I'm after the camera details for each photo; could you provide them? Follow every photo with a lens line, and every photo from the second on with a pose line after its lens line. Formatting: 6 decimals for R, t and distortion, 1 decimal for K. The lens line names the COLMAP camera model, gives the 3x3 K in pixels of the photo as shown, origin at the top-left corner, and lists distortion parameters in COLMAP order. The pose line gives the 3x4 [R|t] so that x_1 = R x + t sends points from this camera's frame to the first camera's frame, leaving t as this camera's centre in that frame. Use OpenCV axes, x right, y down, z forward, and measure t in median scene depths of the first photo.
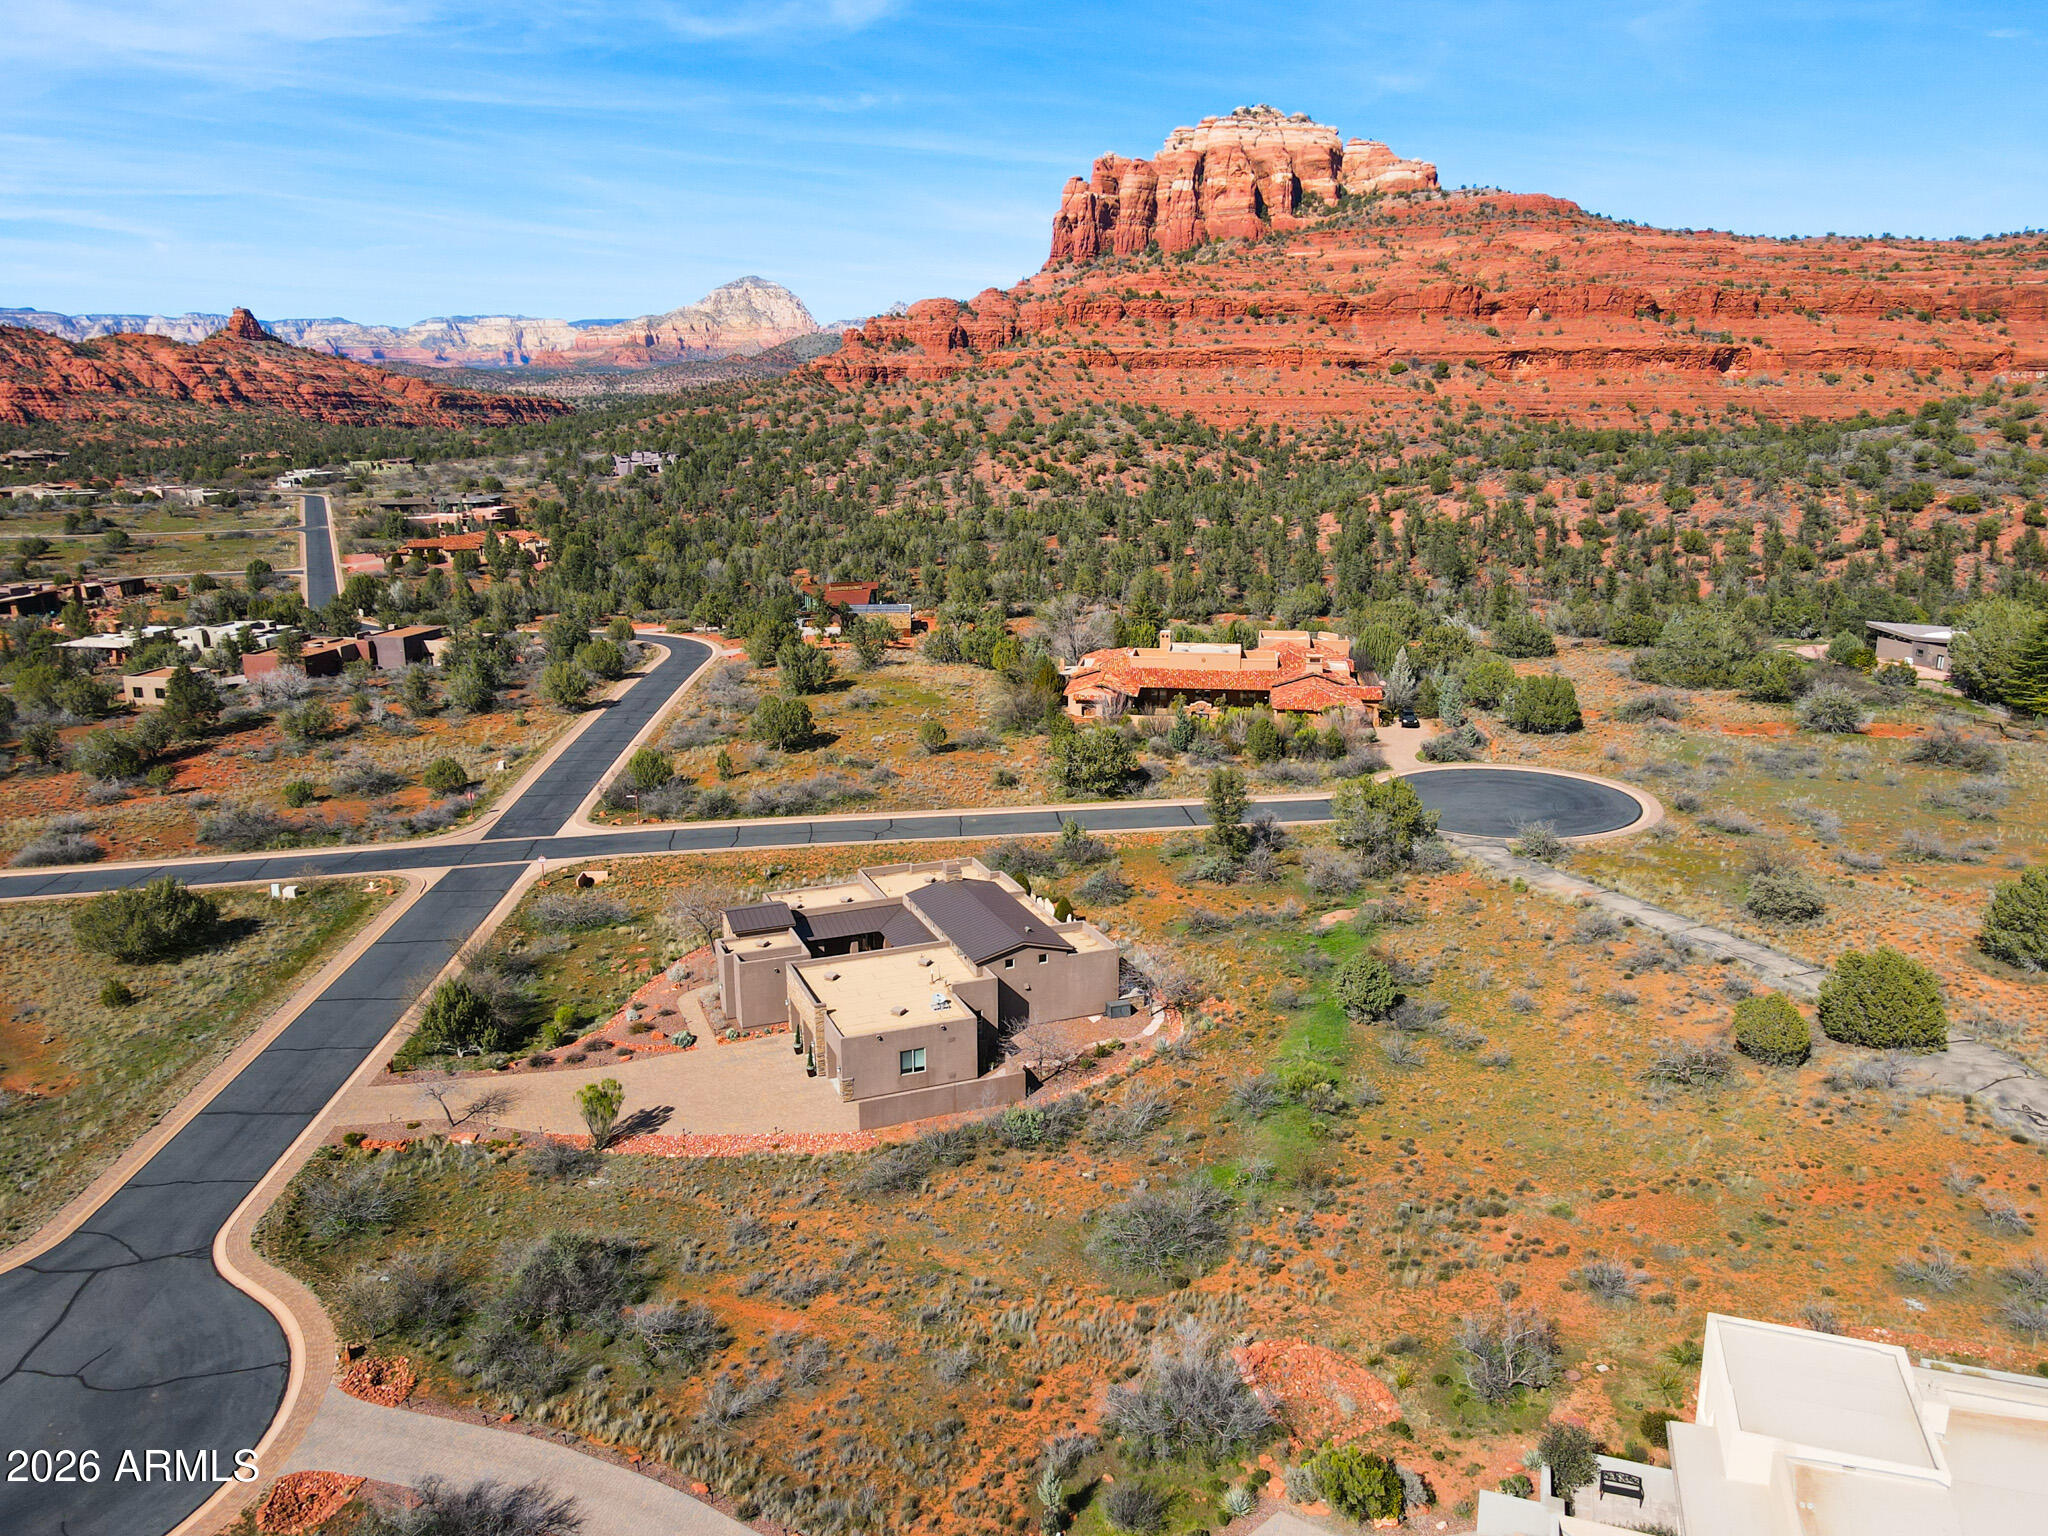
lens RADIAL K [[1484.3, 0, 1016.7], [0, 1484.3, 758.5], [0, 0, 1]] dist [0.024775, -0.002770]
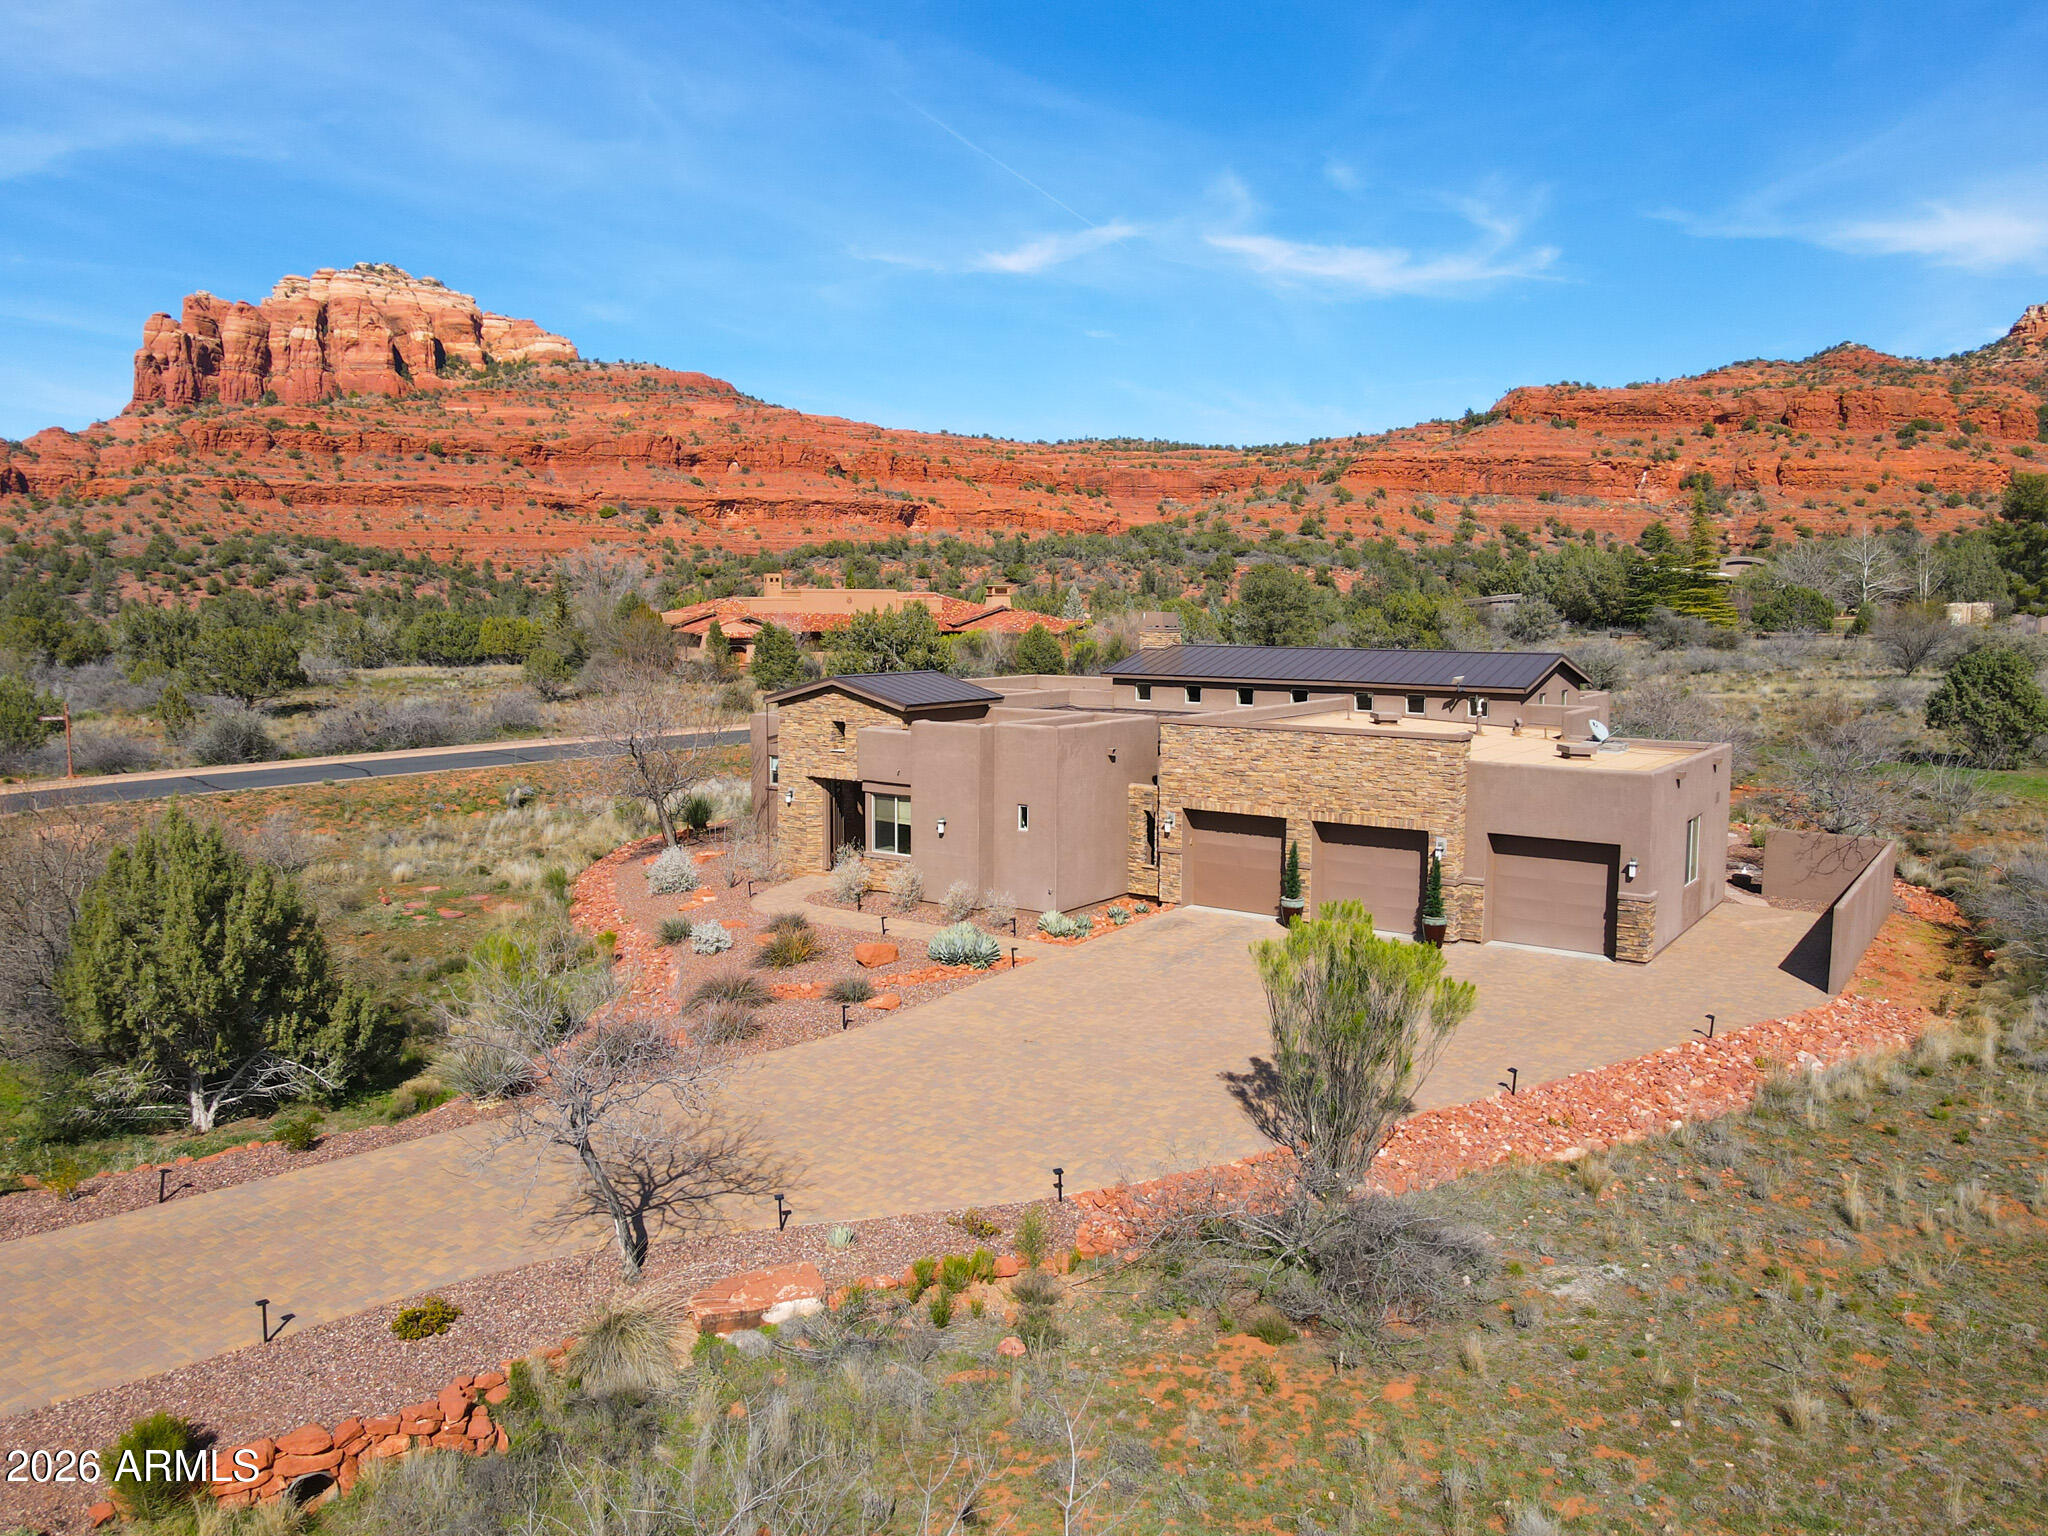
lens RADIAL K [[1484.3, 0, 1021.2], [0, 1484.3, 760.0], [0, 0, 1]] dist [0.024775, -0.002770]
pose [[0.837572, -0.051708, 0.543874, -0.031480], [0.125414, 0.987124, -0.099289, 0.014654], [-0.531737, 0.151371, 0.833272, 0.056182]]
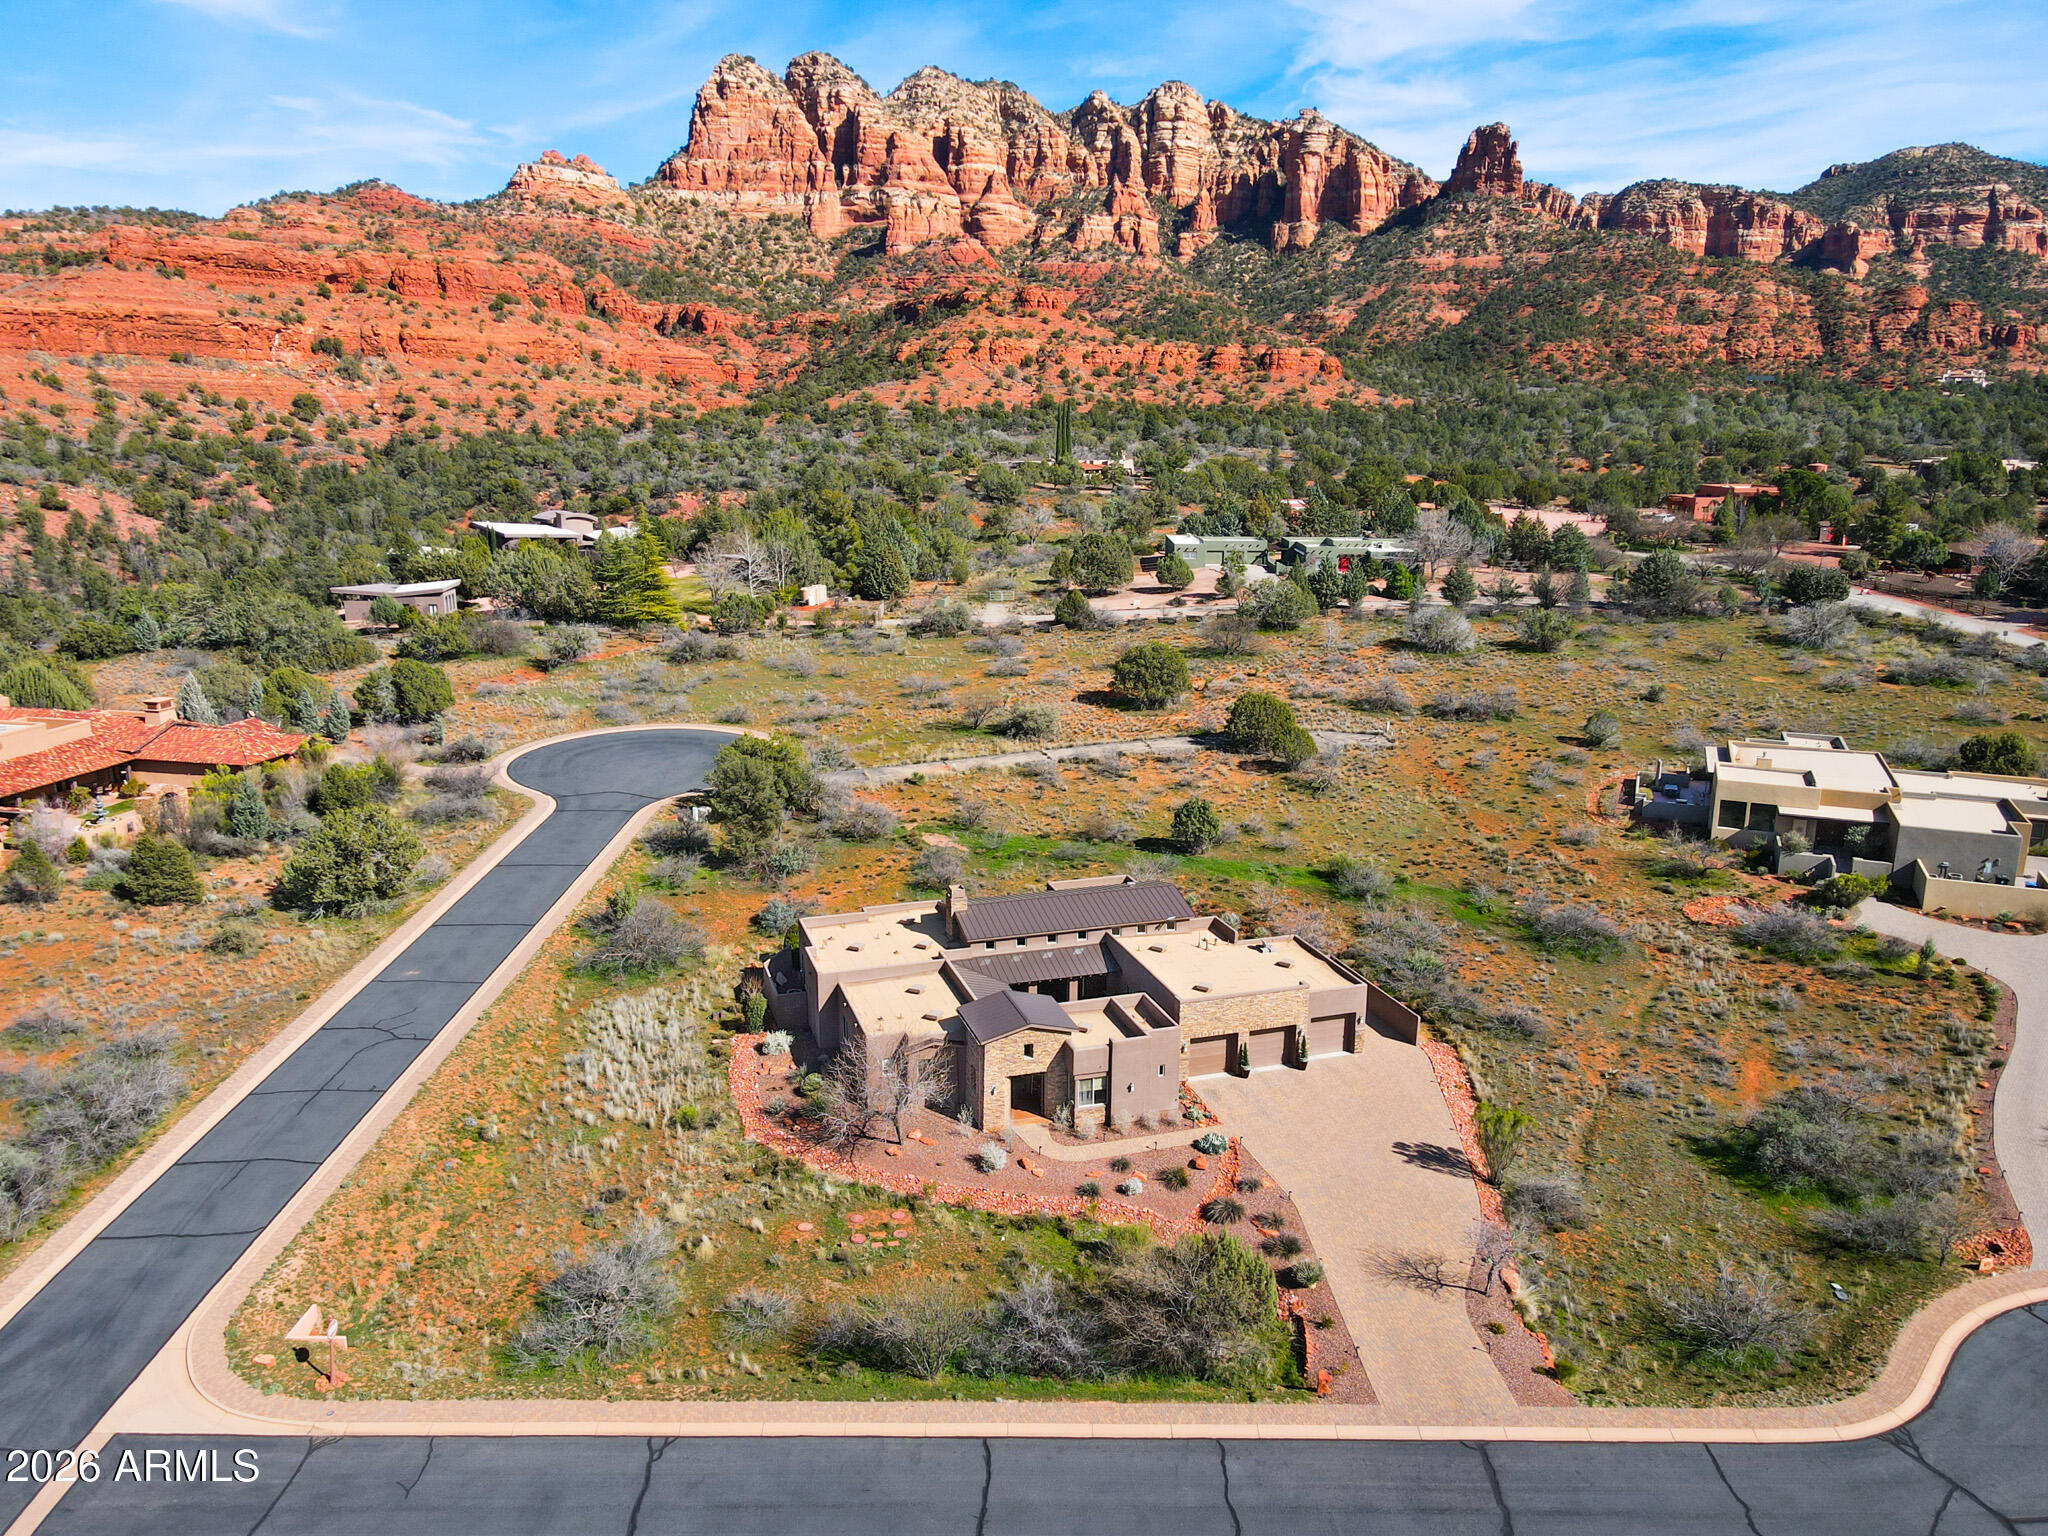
lens RADIAL K [[1484.3, 0, 1021.7], [0, 1484.3, 761.6], [0, 0, 1]] dist [0.024775, -0.002770]
pose [[0.069781, -0.232872, 0.970001, -0.073632], [0.236383, 0.948537, 0.210714, -0.014295], [-0.969151, 0.214588, 0.121237, 0.076830]]
